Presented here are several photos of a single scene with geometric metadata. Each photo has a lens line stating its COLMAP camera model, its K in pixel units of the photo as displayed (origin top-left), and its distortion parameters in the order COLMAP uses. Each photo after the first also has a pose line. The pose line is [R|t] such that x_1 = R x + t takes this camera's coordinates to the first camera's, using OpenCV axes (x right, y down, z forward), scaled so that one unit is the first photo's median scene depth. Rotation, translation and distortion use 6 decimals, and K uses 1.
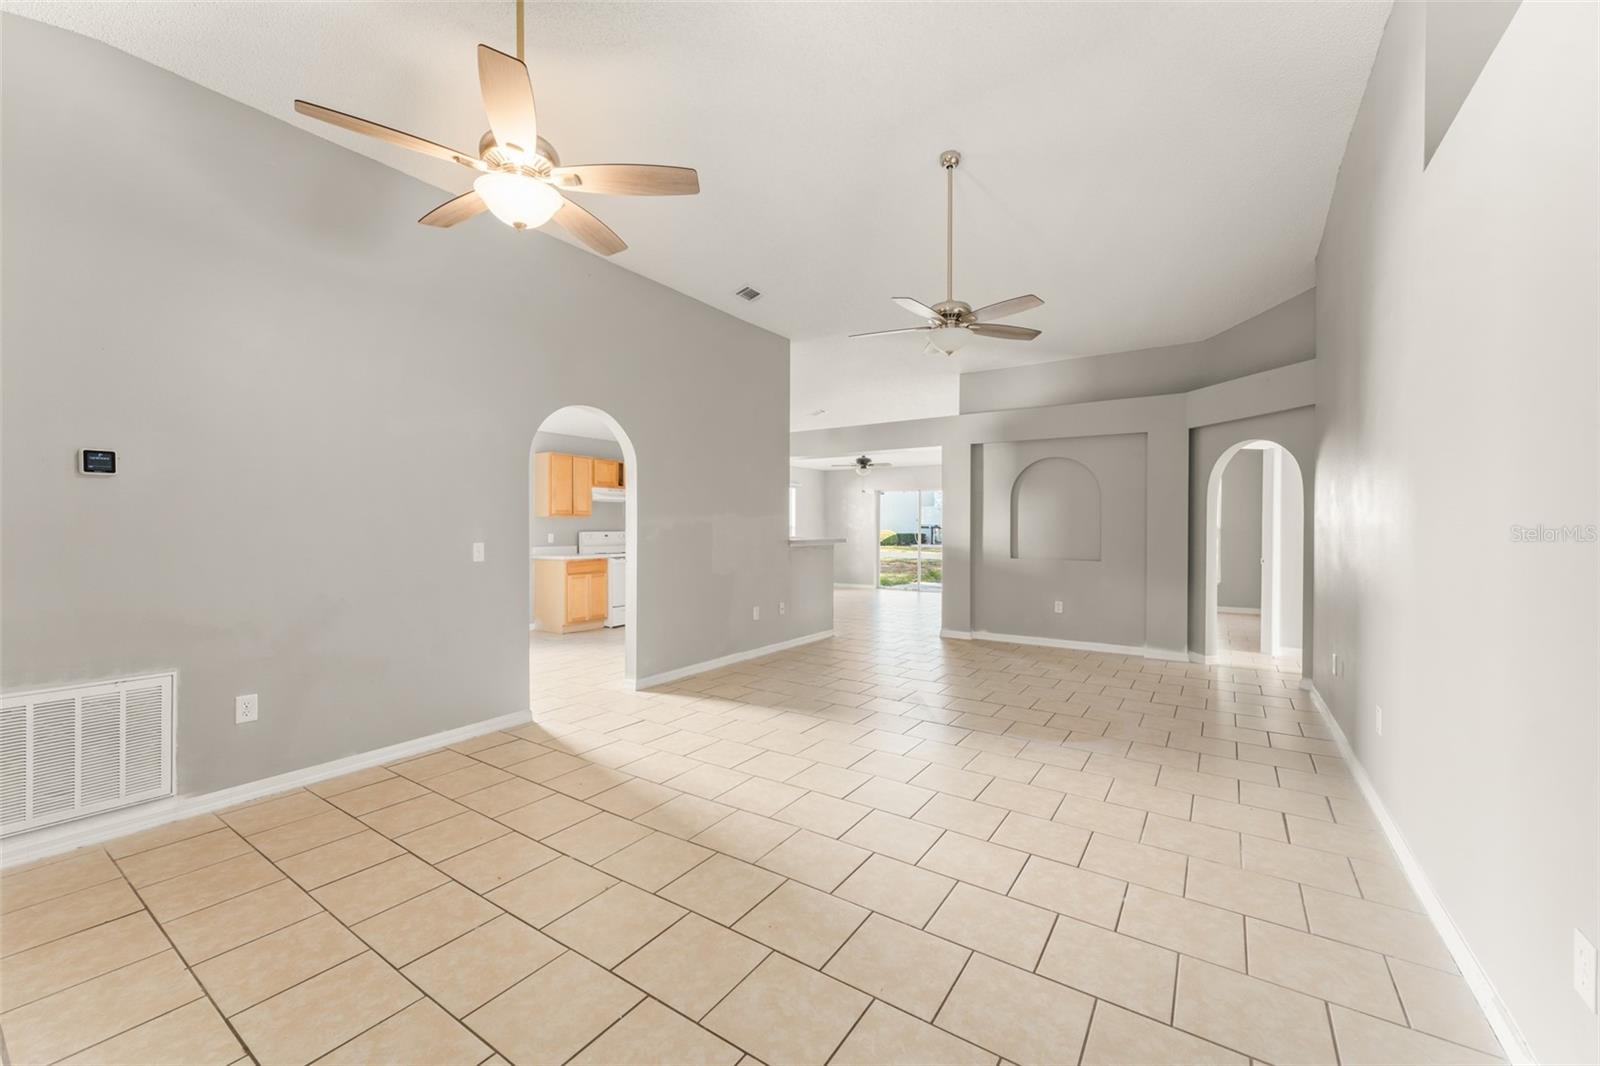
lens RADIAL K [[631.4, 0, 805.9], [0, 631.4, 531.0], [0, 0, 1]] dist [-0.001861, -0.000256]
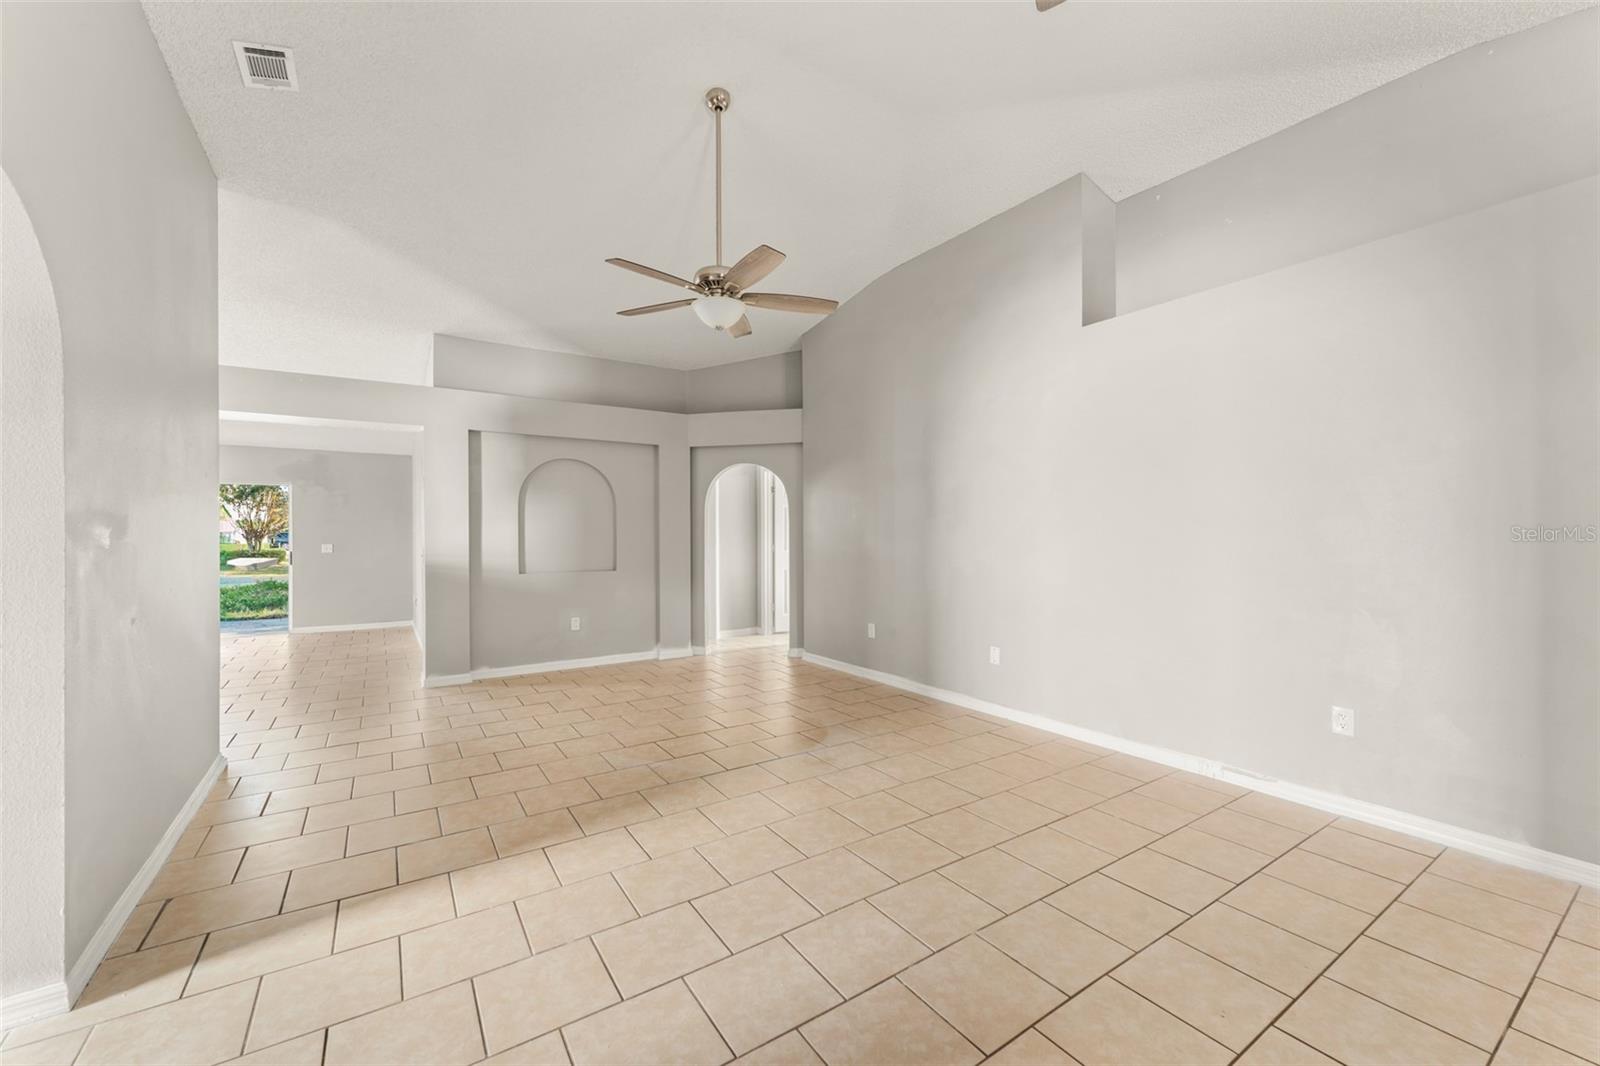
lens RADIAL K [[625.3, 0, 794.6], [0, 625.3, 539.7], [0, 0, 1]] dist [-0.000416, 0.000149]
pose [[0.391914, -0.013201, 0.919907, -0.388338], [0.012953, 0.999877, 0.008830, -0.006226], [-0.919911, 0.008455, 0.392037, 0.450632]]
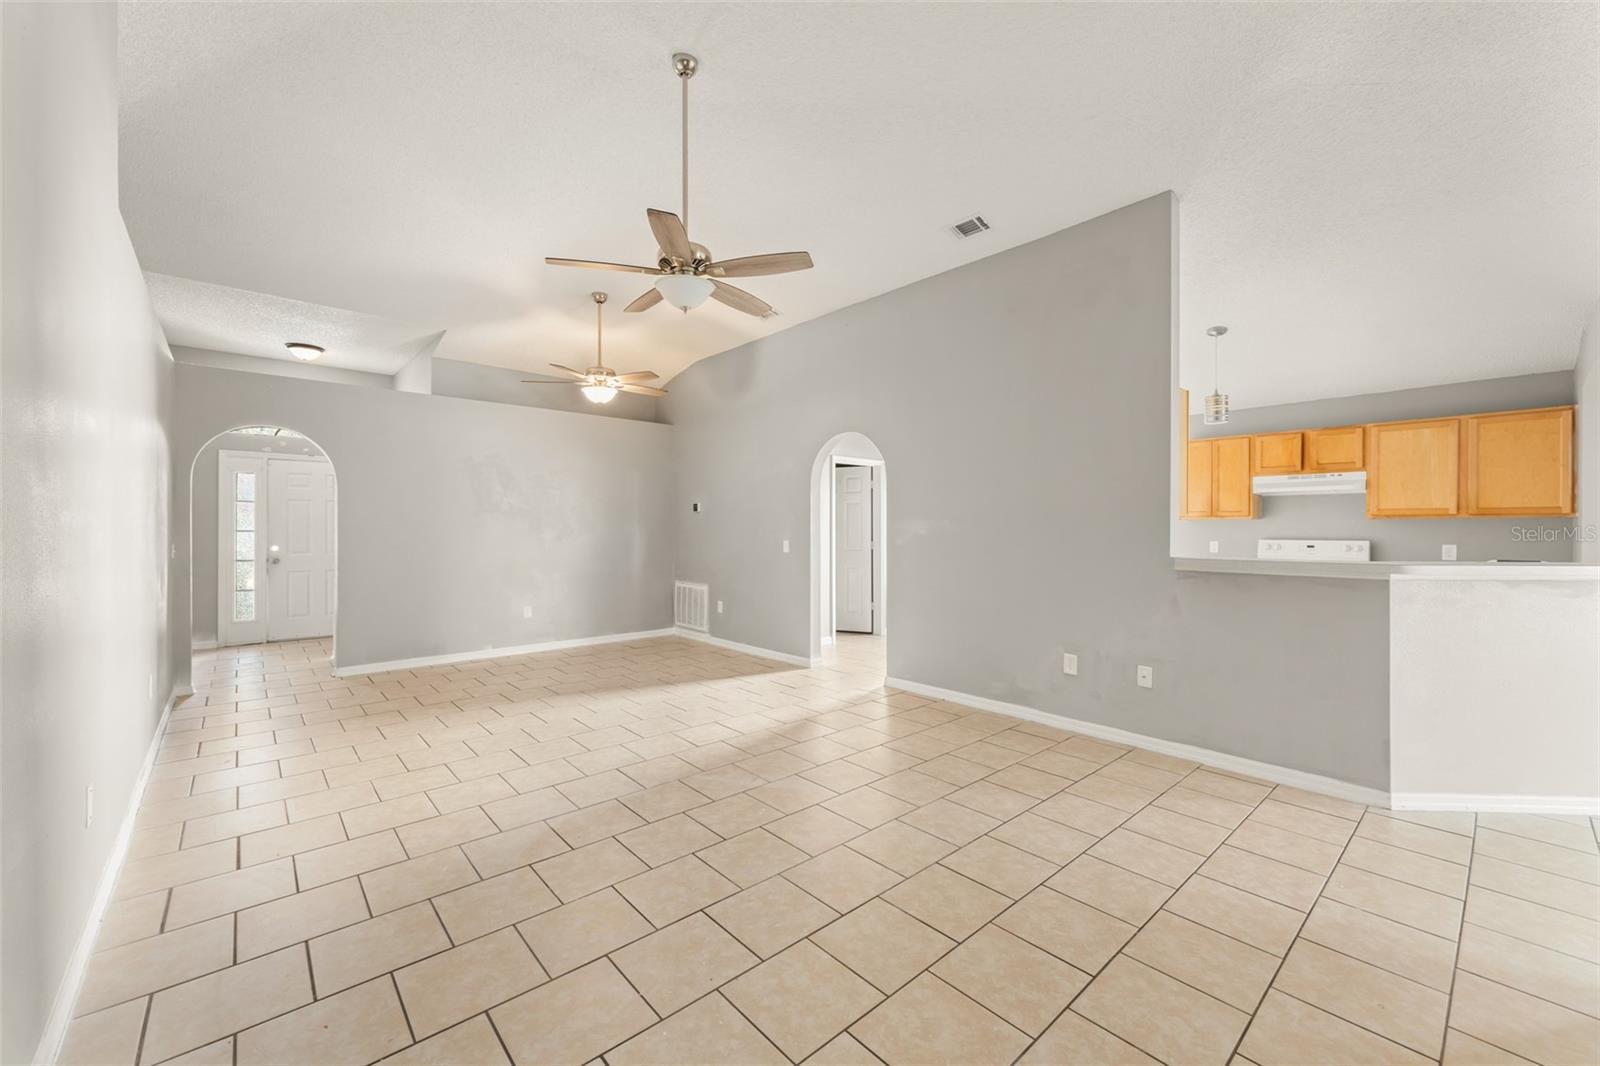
lens RADIAL K [[636.5, 0, 793.5], [0, 636.5, 531.5], [0, 0, 1]] dist [-0.000700, 0.000066]
pose [[-0.262323, 0.001620, -0.964979, 0.738189], [-0.009167, 0.999949, 0.004171, -0.008359], [0.964937, 0.009940, -0.262295, 1.033900]]
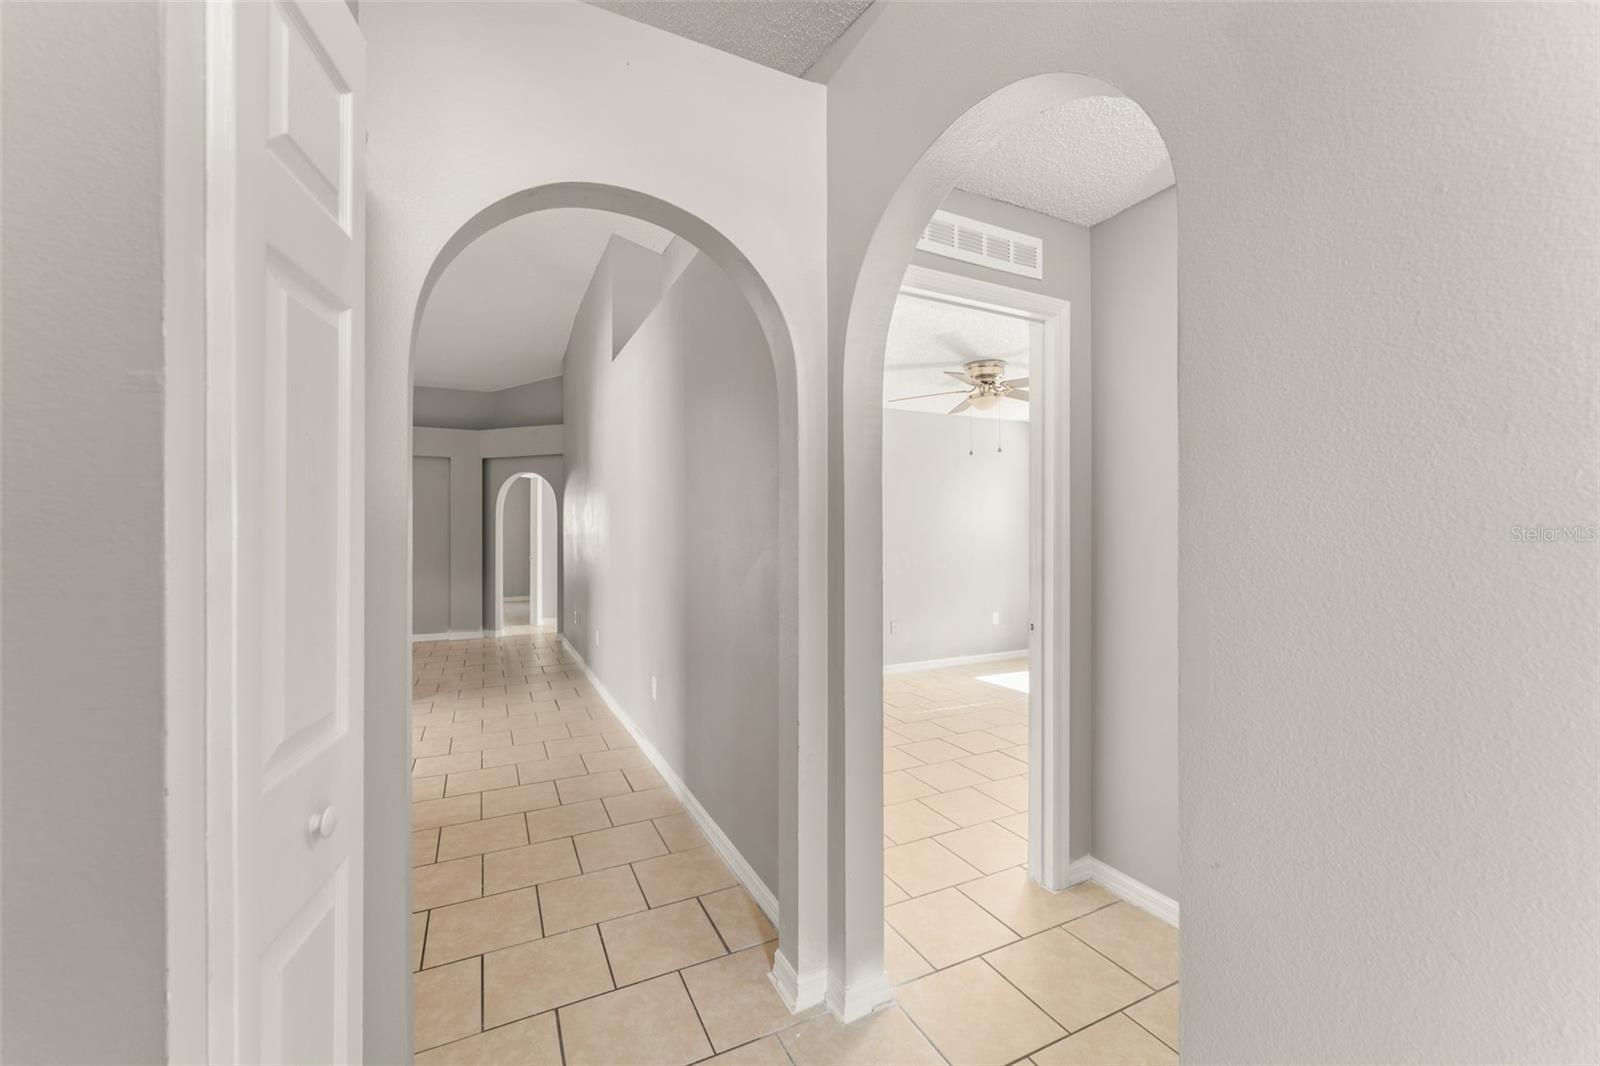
lens RADIAL K [[645.0, 0, 782.1], [0, 645.0, 528.2], [0, 0, 1]] dist [-0.000624, -0.000034]
pose [[0.522862, 0.002856, 0.852412, -0.230181], [0.011471, 0.999880, -0.010387, 0.002874], [-0.852340, 0.015209, 0.522767, -0.248952]]
